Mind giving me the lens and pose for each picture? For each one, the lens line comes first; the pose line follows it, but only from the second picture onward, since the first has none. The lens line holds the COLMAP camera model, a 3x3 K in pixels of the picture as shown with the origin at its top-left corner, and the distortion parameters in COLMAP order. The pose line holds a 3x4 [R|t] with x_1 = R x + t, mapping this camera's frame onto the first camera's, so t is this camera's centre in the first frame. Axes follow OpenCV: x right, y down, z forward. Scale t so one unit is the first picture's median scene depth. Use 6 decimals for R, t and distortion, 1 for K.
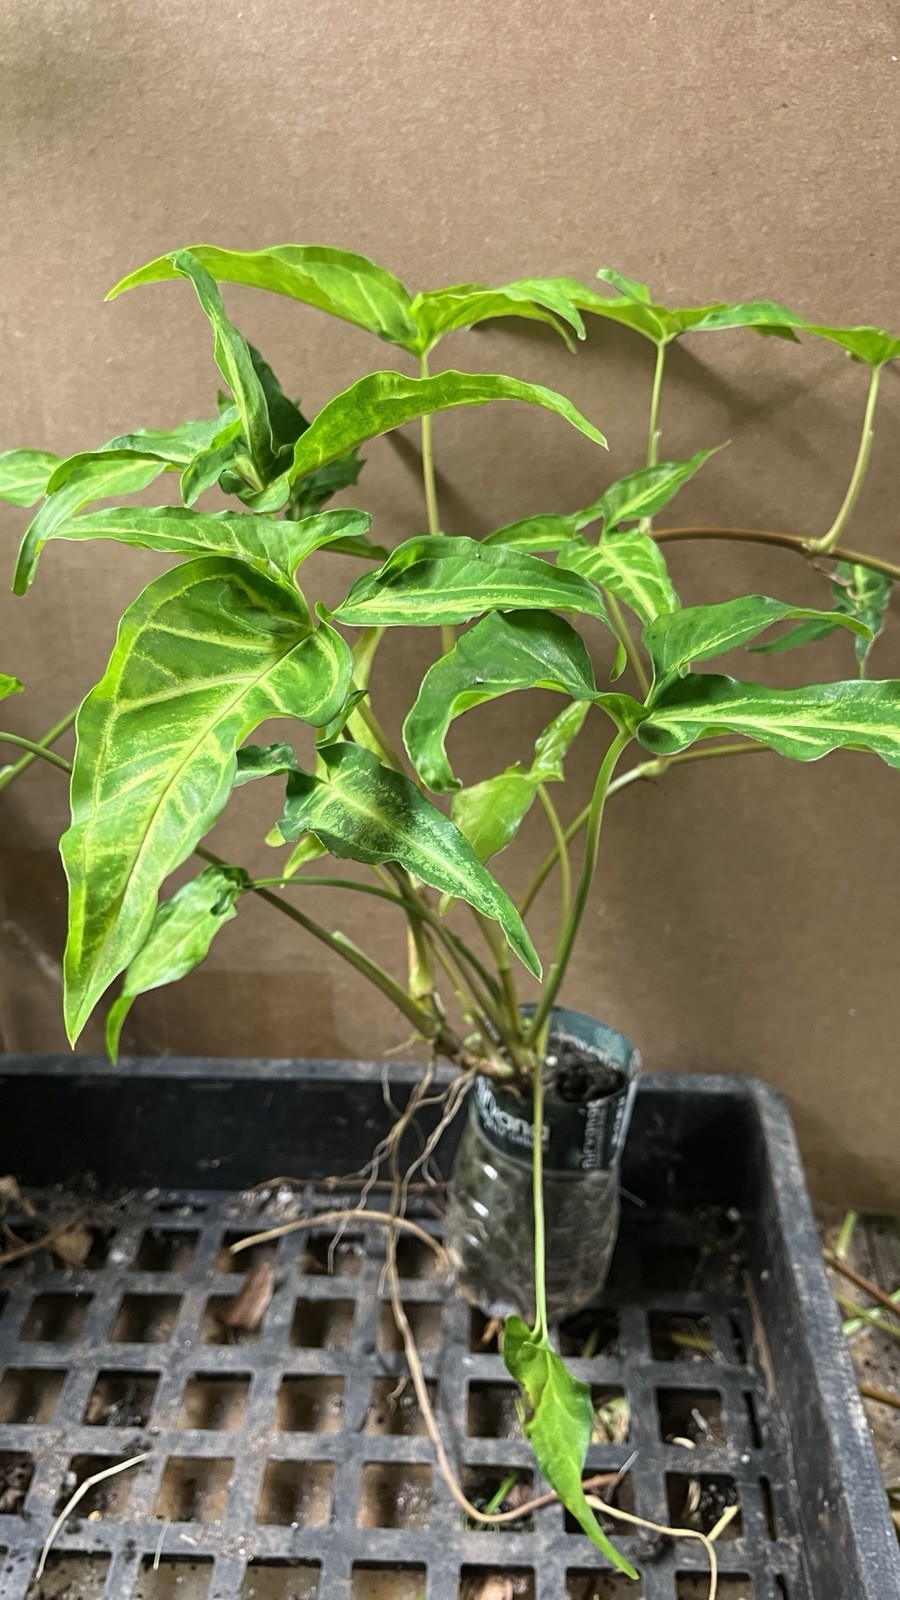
lens RADIAL K [[1235.9, 0, 453.9], [0, 1235.9, 808.7], [0, 0, 1]] dist [0.043042, -0.106699]
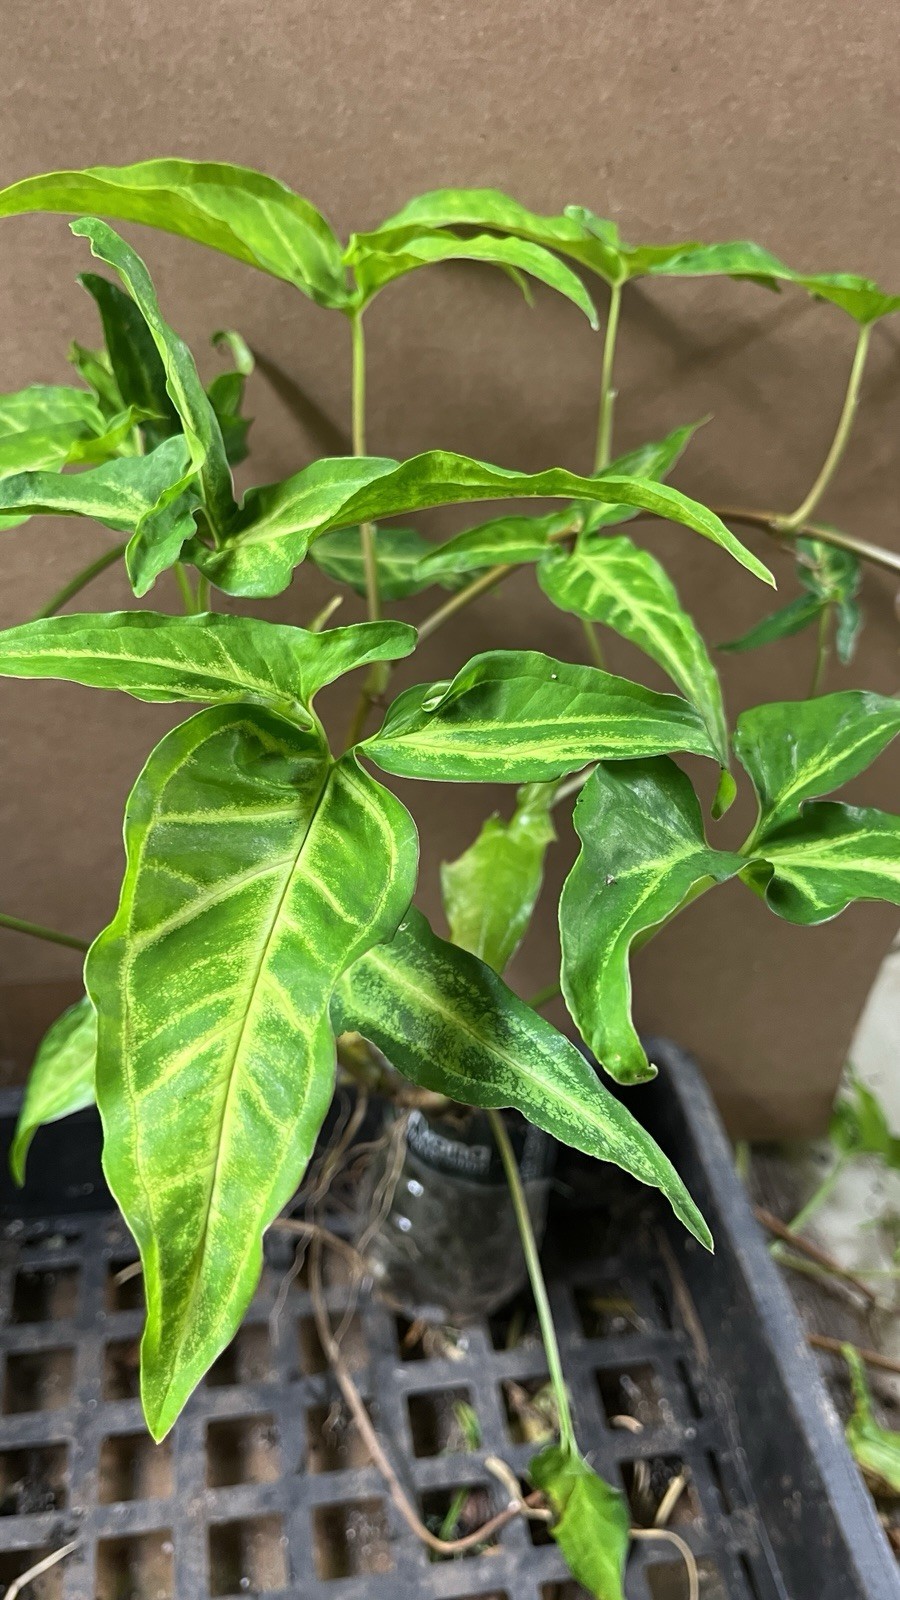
lens RADIAL K [[1252.7, 0, 449.9], [0, 1252.7, 808.4], [0, 0, 1]] dist [0.037580, -0.108949]
pose [[0.974892, -0.075425, 0.209516, -0.159082], [0.040496, 0.985251, 0.166257, -0.186396], [-0.218966, -0.153598, 0.963567, 0.168265]]
